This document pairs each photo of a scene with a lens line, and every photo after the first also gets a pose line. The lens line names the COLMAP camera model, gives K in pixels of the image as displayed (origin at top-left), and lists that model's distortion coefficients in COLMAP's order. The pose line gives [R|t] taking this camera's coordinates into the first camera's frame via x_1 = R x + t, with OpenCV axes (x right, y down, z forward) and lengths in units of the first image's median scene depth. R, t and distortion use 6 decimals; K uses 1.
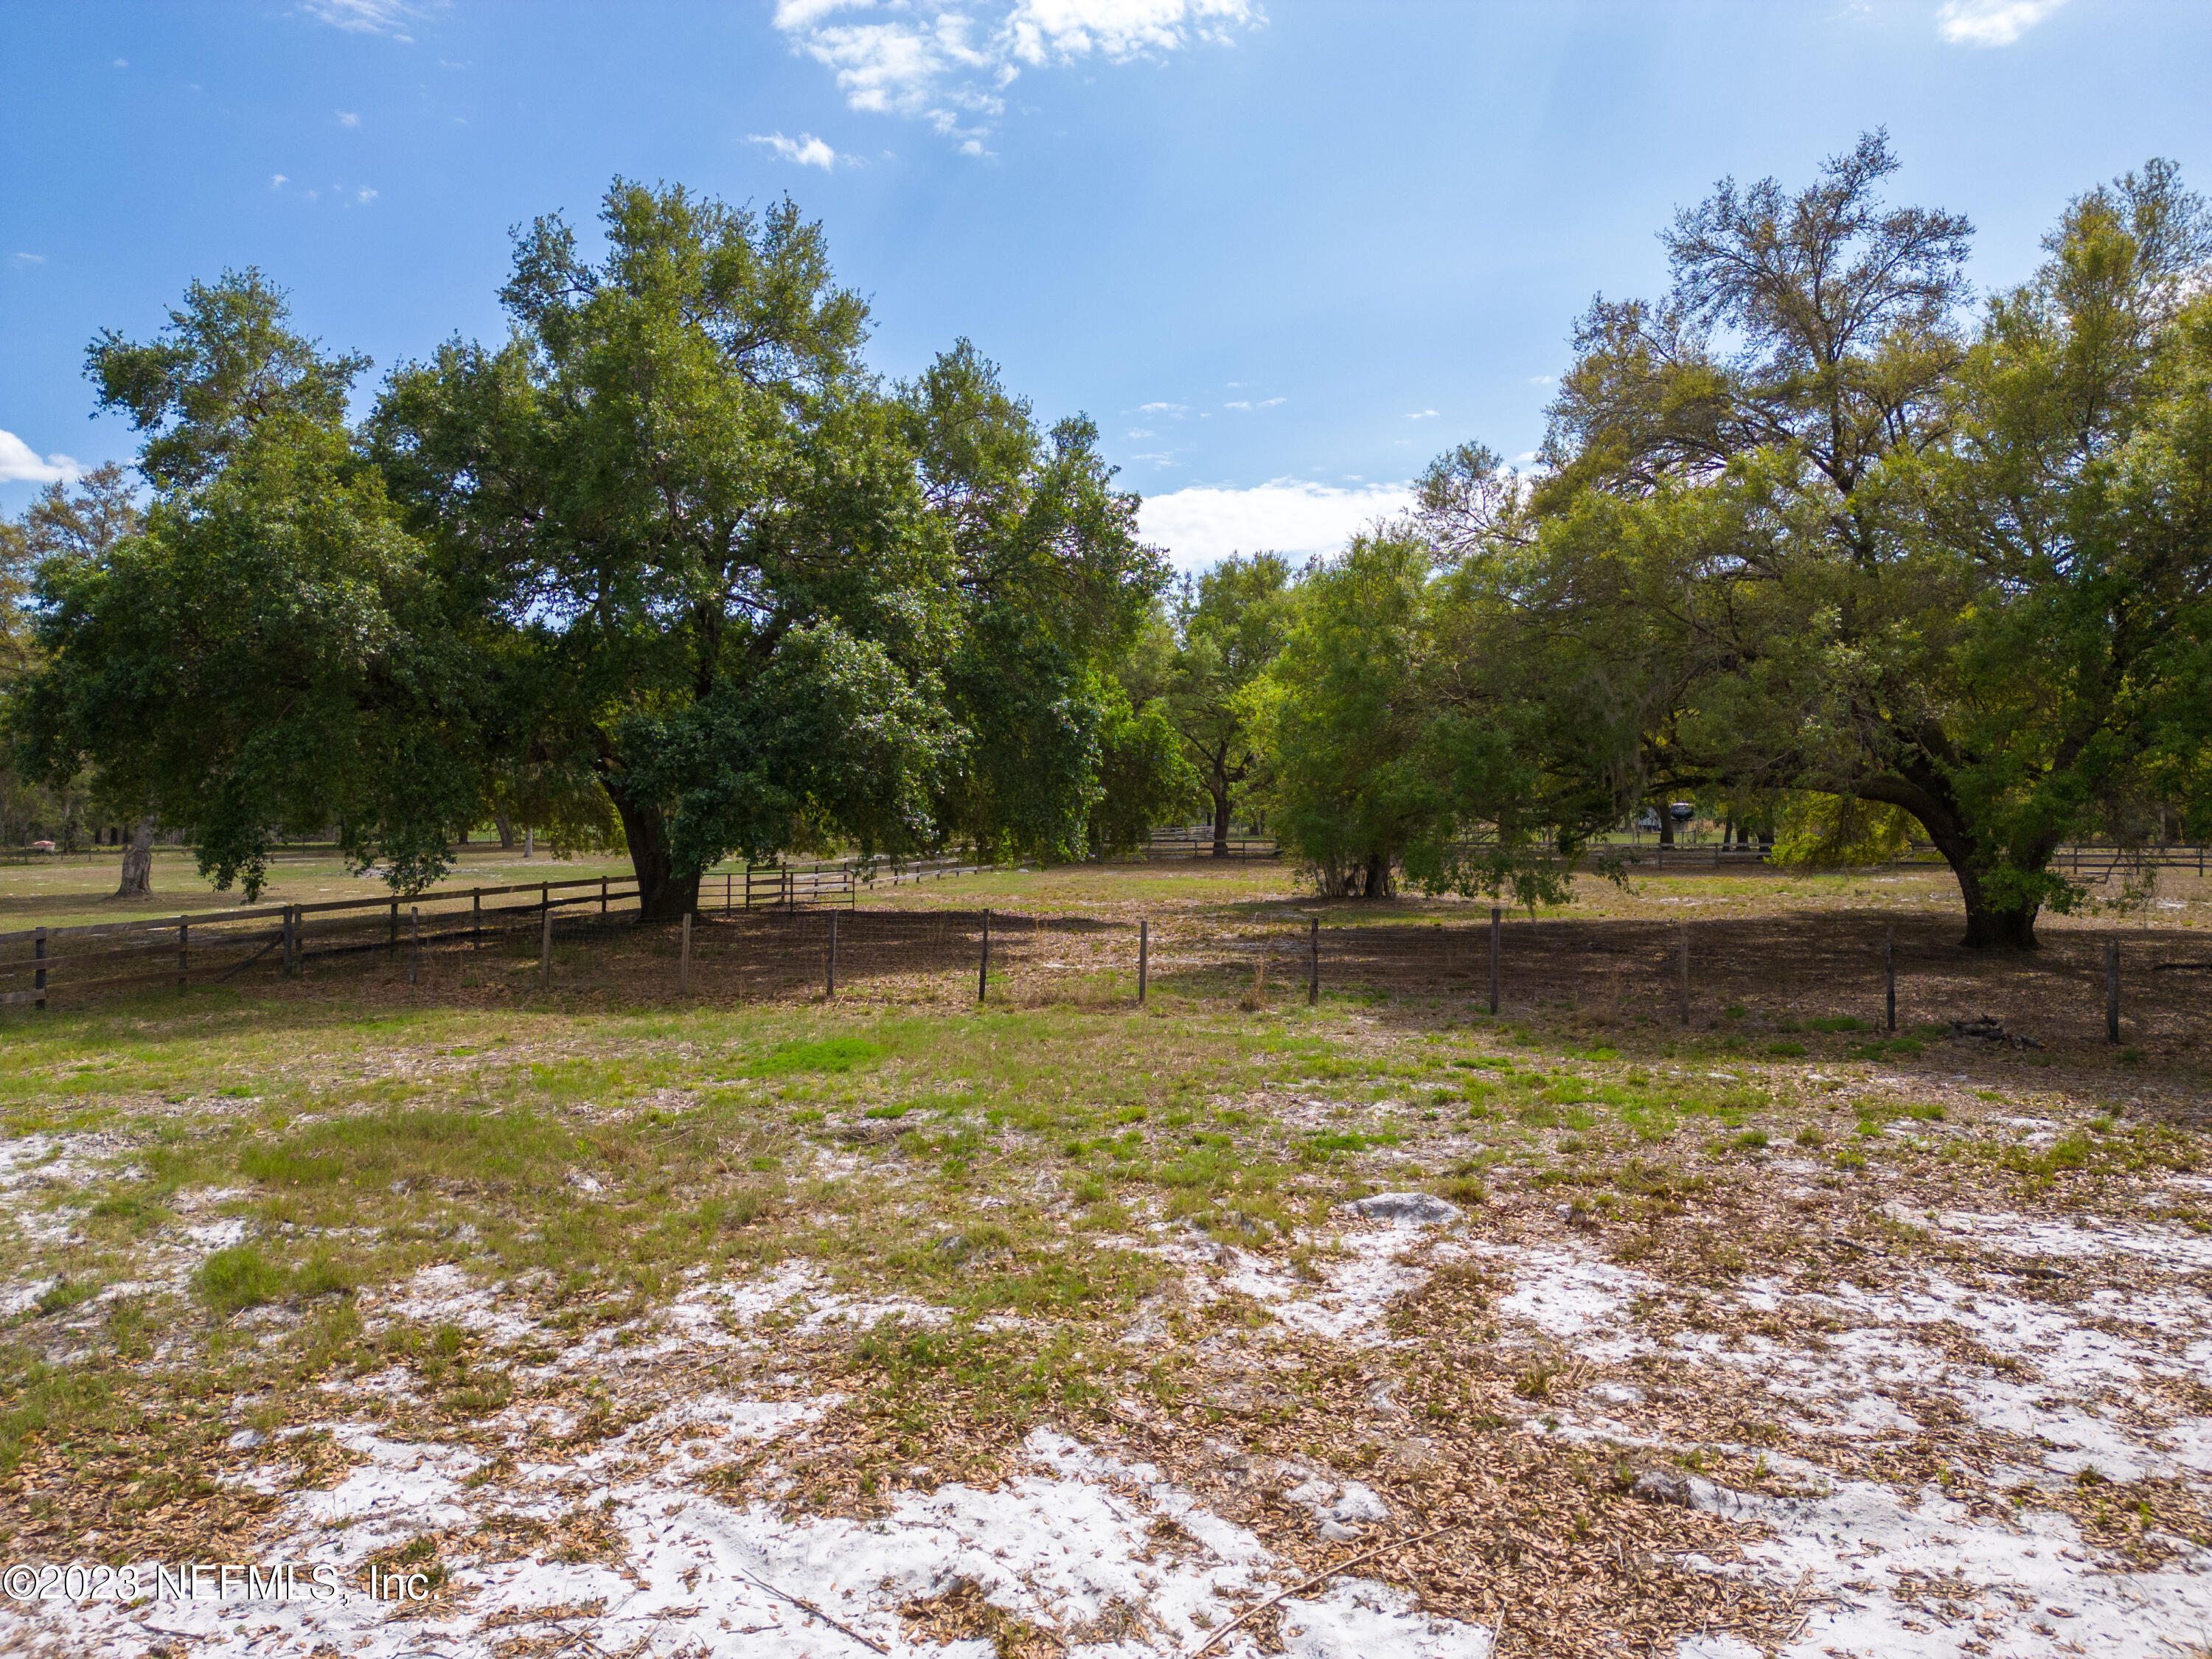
lens RADIAL K [[1548.7, 0, 1103.2], [0, 1548.7, 823.2], [0, 0, 1]] dist [0.070698, -0.067119]
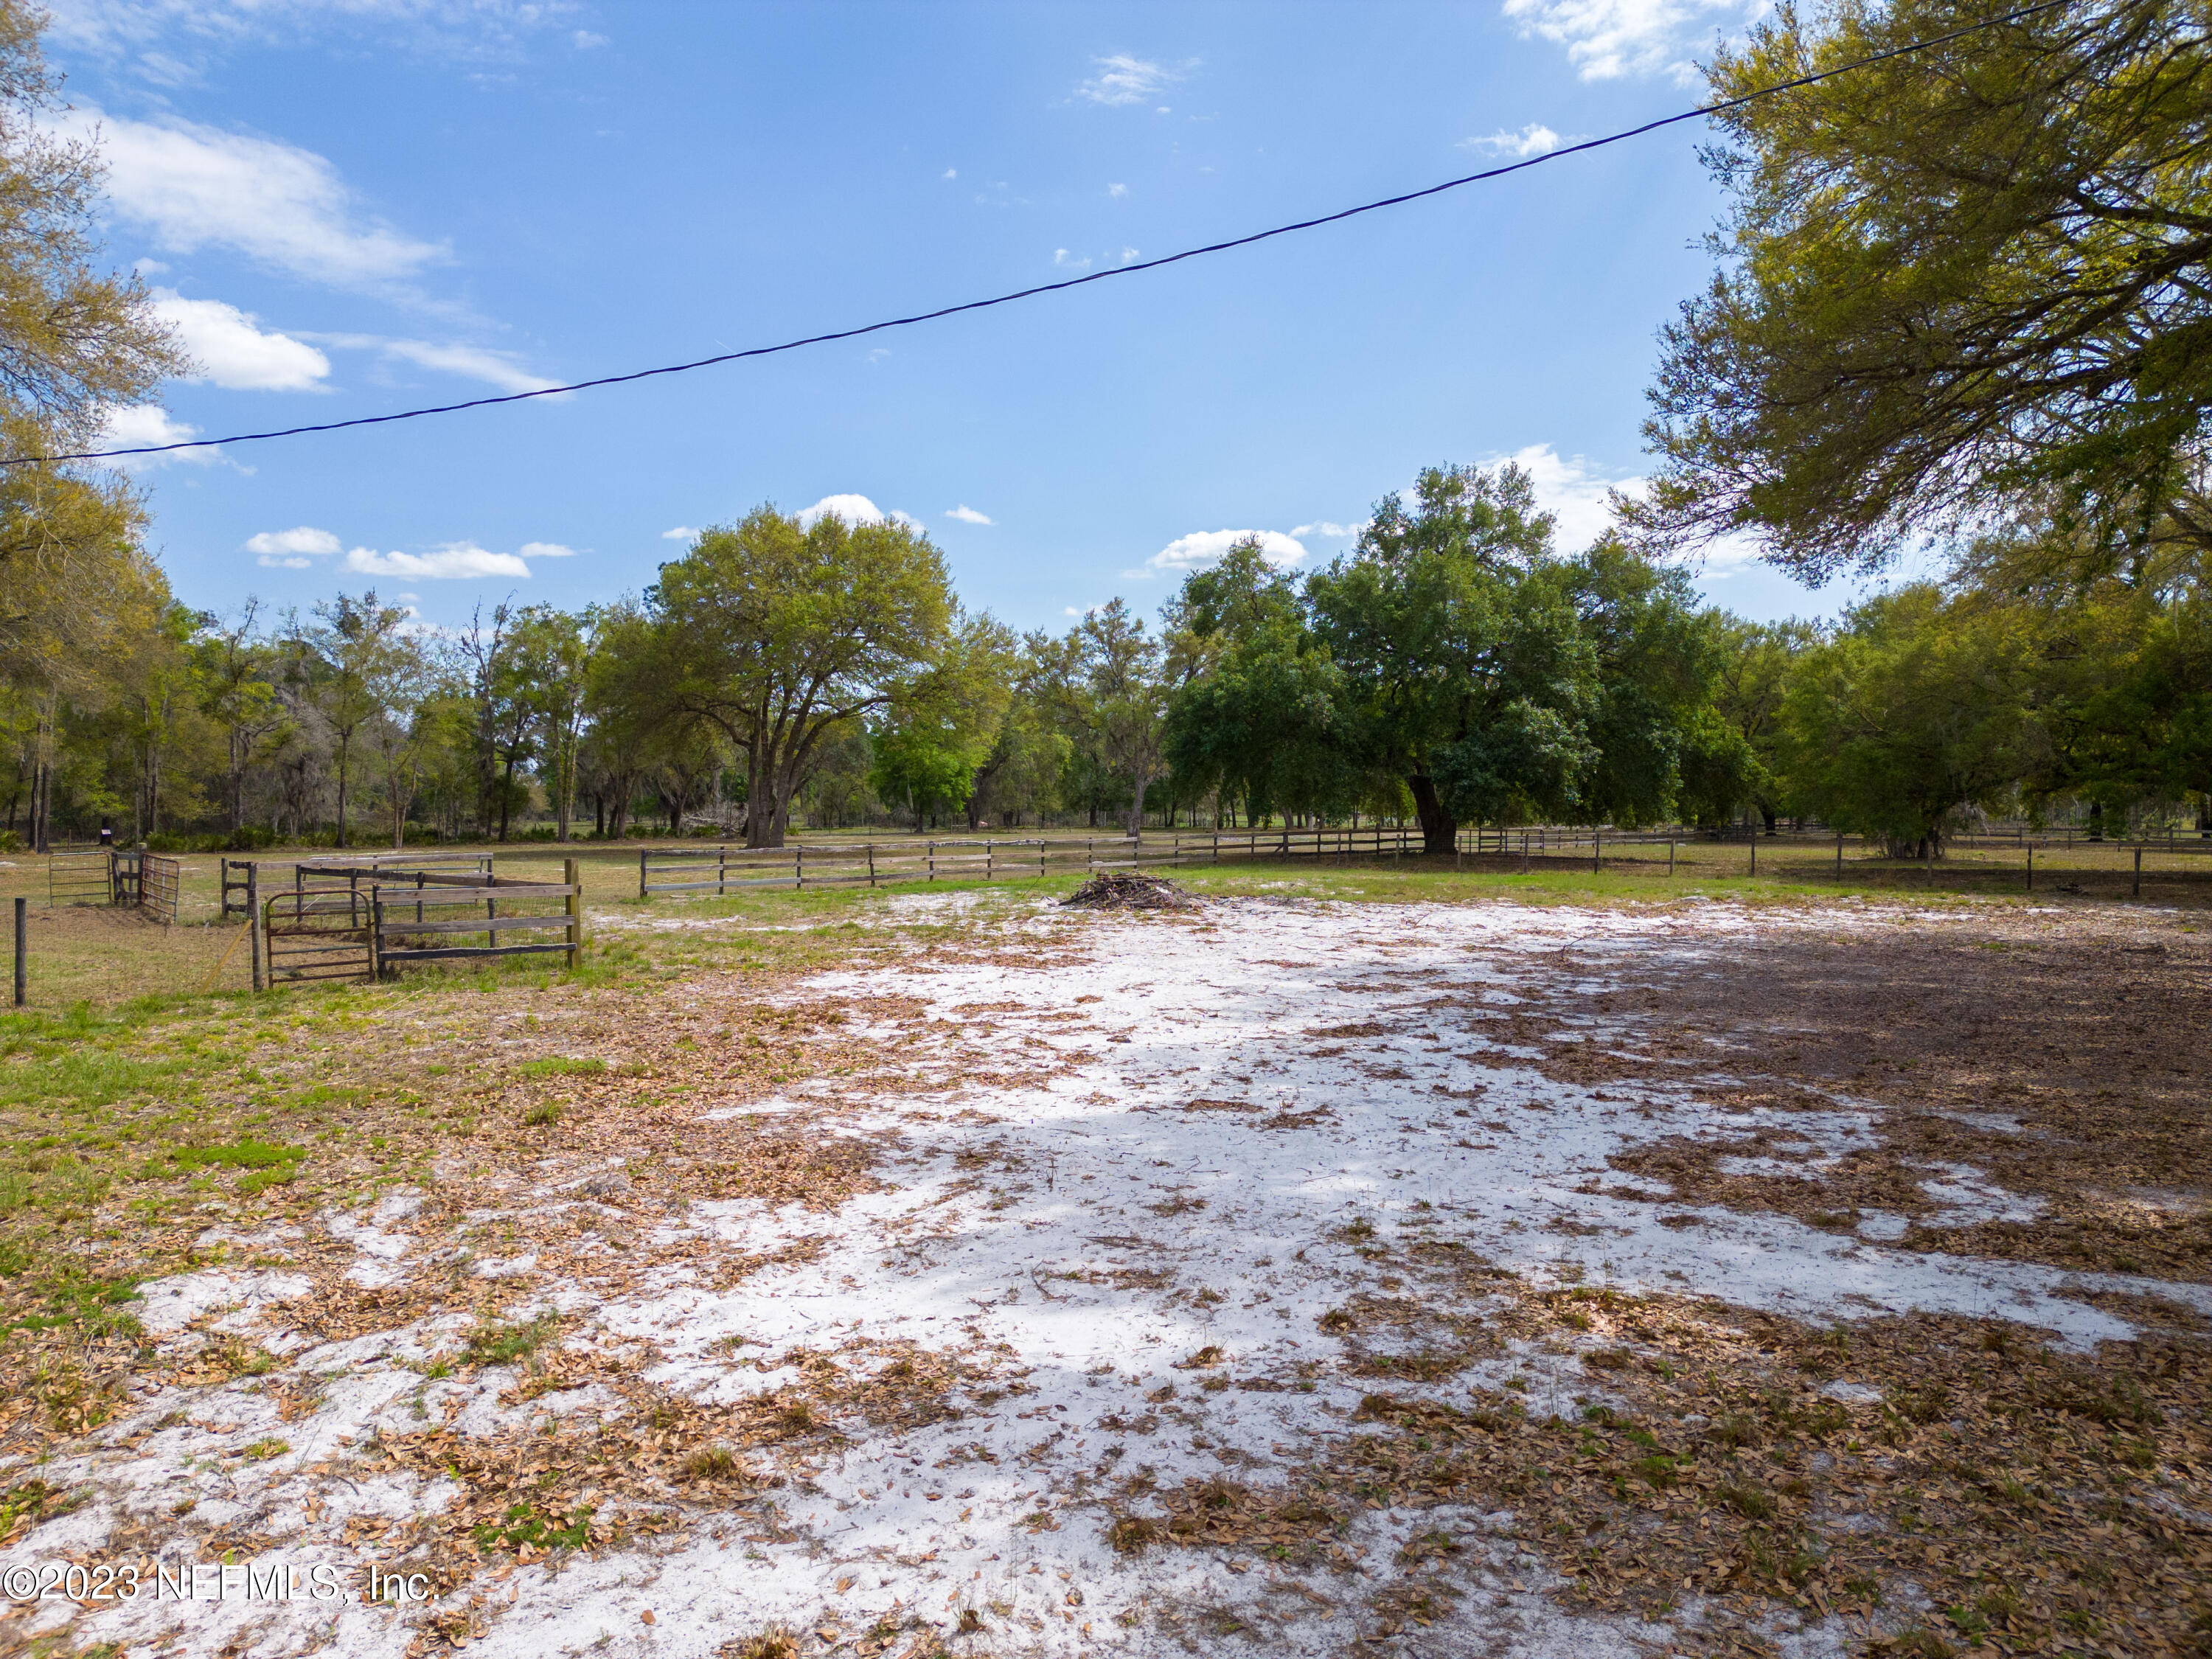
lens RADIAL K [[1548.7, 0, 1103.2], [0, 1548.7, 823.2], [0, 0, 1]] dist [0.070698, -0.067119]
pose [[0.899198, 0.009954, -0.437429, 0.186859], [-0.010168, 0.999947, 0.001854, 0.031145], [0.437424, 0.002781, 0.899251, -0.929854]]
